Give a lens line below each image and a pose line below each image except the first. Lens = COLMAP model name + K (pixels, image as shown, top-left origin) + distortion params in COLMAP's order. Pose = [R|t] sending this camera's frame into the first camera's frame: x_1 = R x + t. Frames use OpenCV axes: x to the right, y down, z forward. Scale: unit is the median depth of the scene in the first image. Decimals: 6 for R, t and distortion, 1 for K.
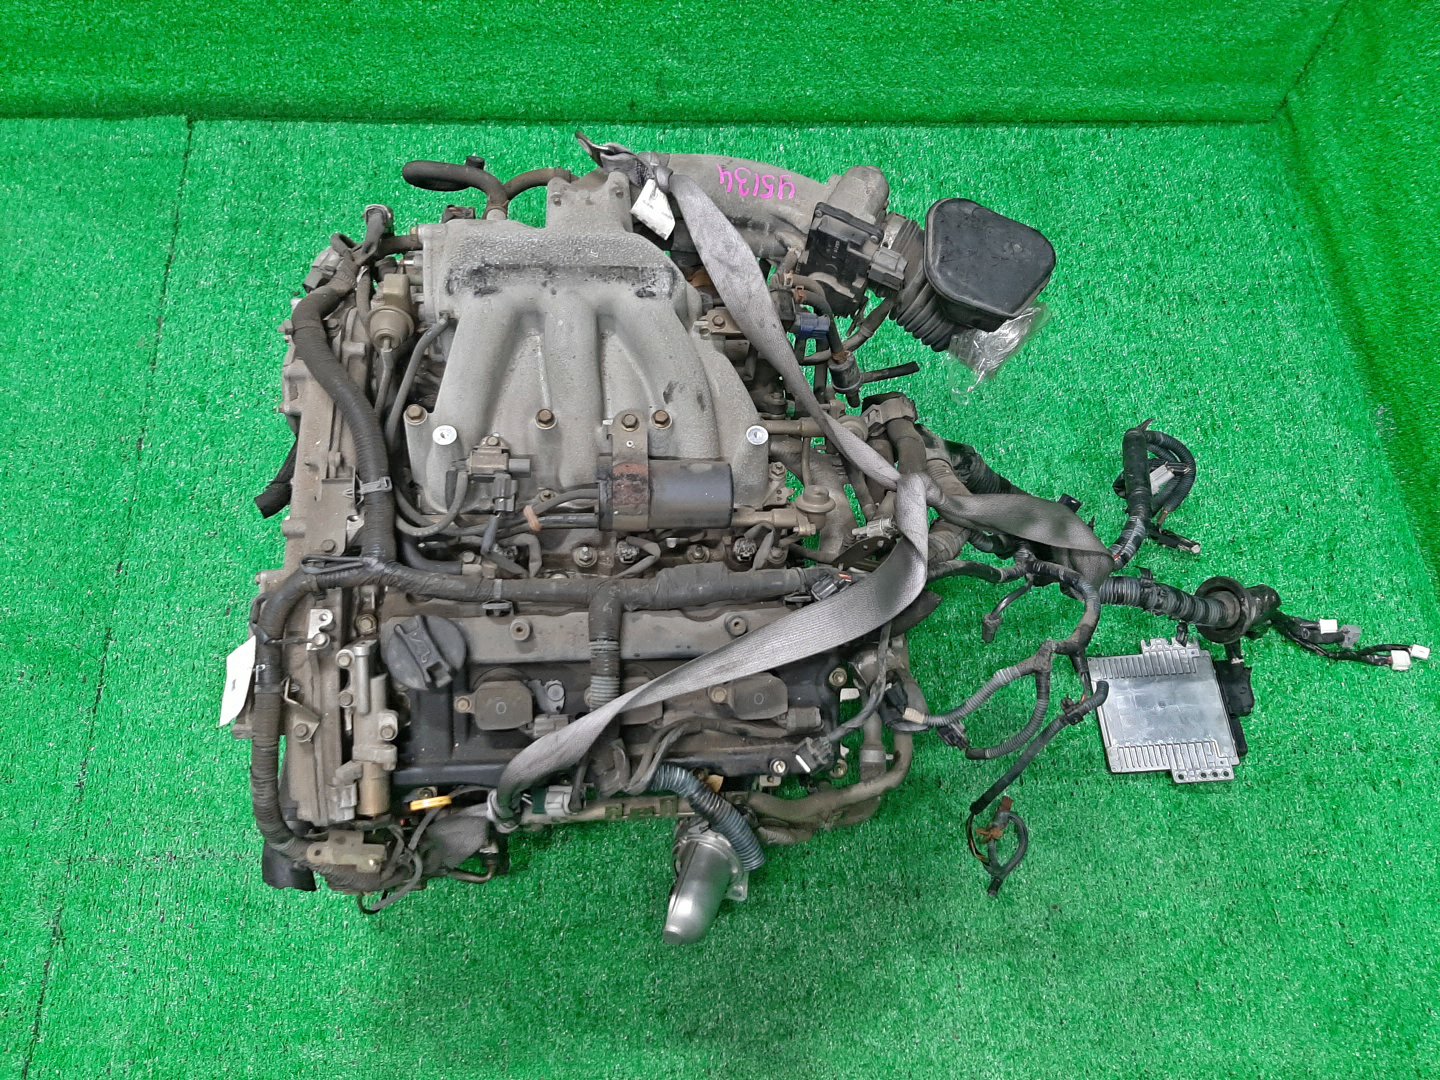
lens RADIAL K [[1112.5, 0, 720.0], [0, 1112.5, 540.0], [0, 0, 1]] dist [0.039028, -0.083411]
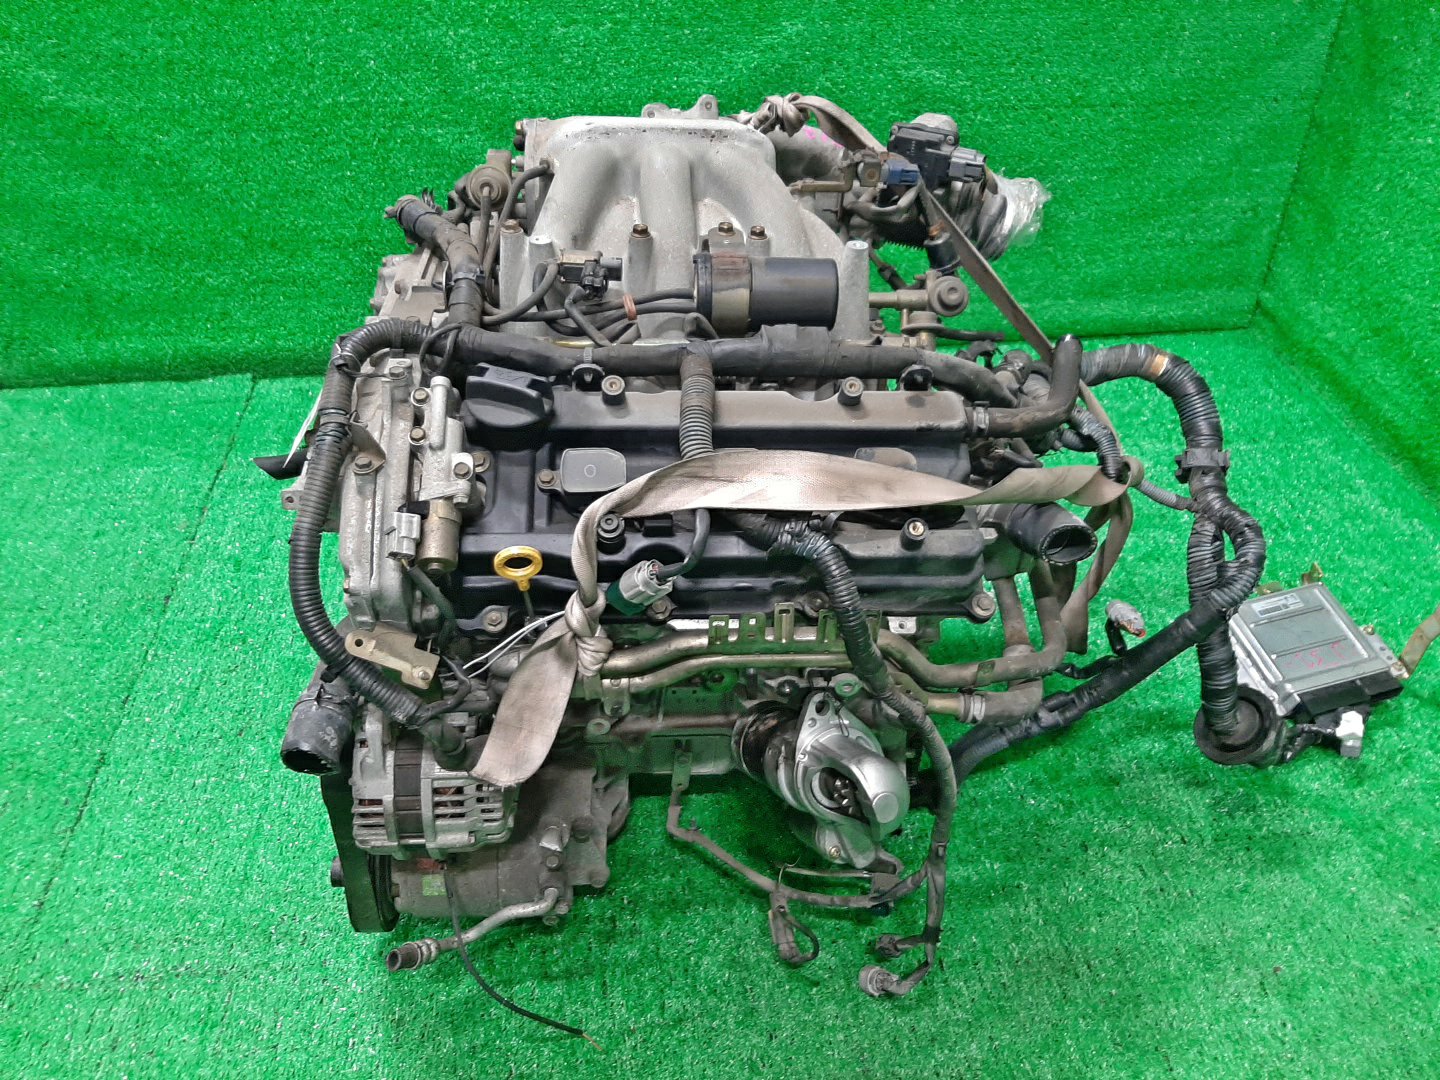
lens RADIAL K [[1132.2, 0, 714.7], [0, 1132.2, 580.5], [0, 0, 1]] dist [0.037695, -0.098190]
pose [[0.997421, -0.071049, 0.010124, -0.067543], [0.067469, 0.880213, -0.469759, 0.405368], [0.024465, 0.469231, 0.882737, 0.160008]]
